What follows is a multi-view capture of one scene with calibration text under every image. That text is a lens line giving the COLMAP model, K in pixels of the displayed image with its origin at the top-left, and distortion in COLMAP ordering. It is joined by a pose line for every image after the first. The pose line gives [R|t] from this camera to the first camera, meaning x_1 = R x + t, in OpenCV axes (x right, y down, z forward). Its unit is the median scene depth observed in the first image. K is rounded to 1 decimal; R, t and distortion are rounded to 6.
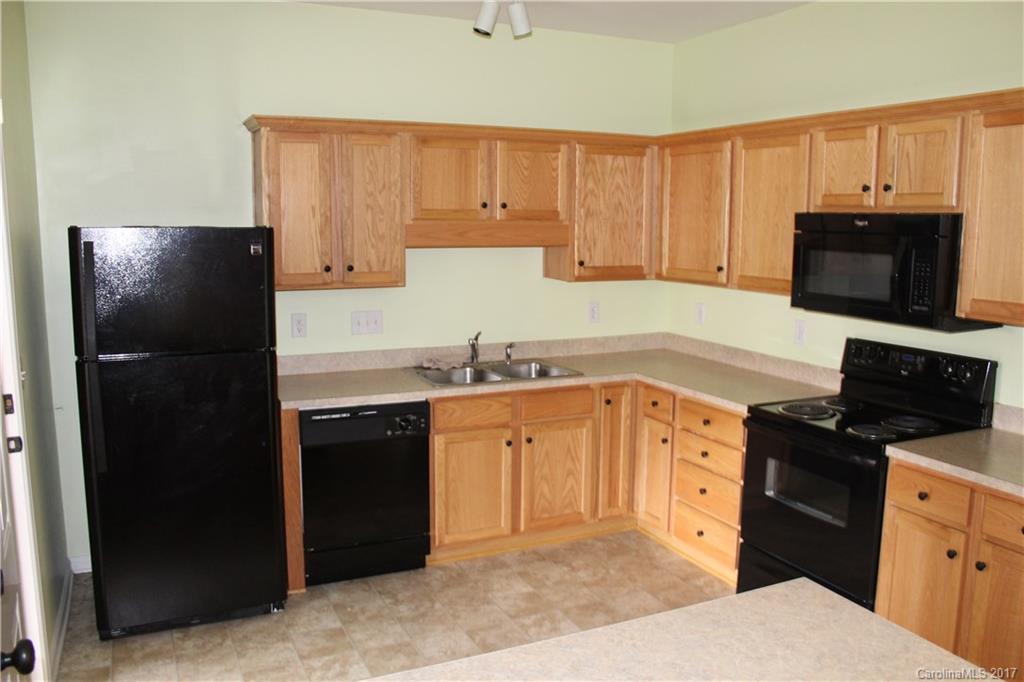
lens RADIAL K [[844.3, 0, 512.0], [0, 844.3, 341.0], [0, 0, 1]] dist [-0.157234, 0.148154]
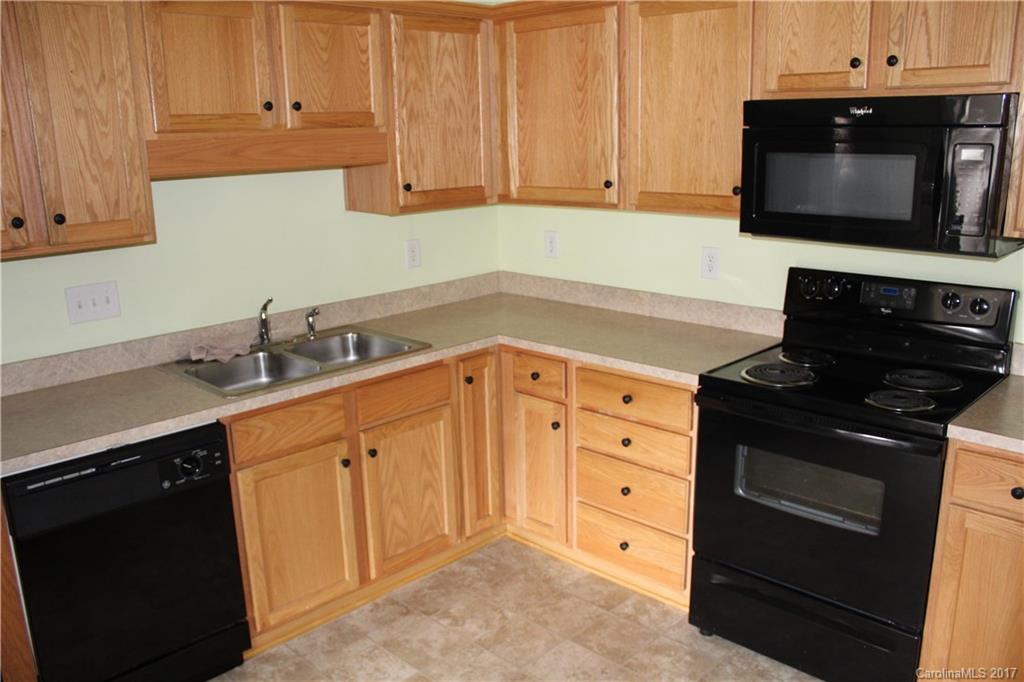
lens RADIAL K [[844.3, 0, 512.0], [0, 844.3, 341.0], [0, 0, 1]] dist [-0.157234, 0.148154]
pose [[0.935740, -0.111520, 0.334595, -0.092037], [0.079425, 0.990956, 0.108161, -0.036753], [-0.343630, -0.074635, 0.936134, 0.333189]]
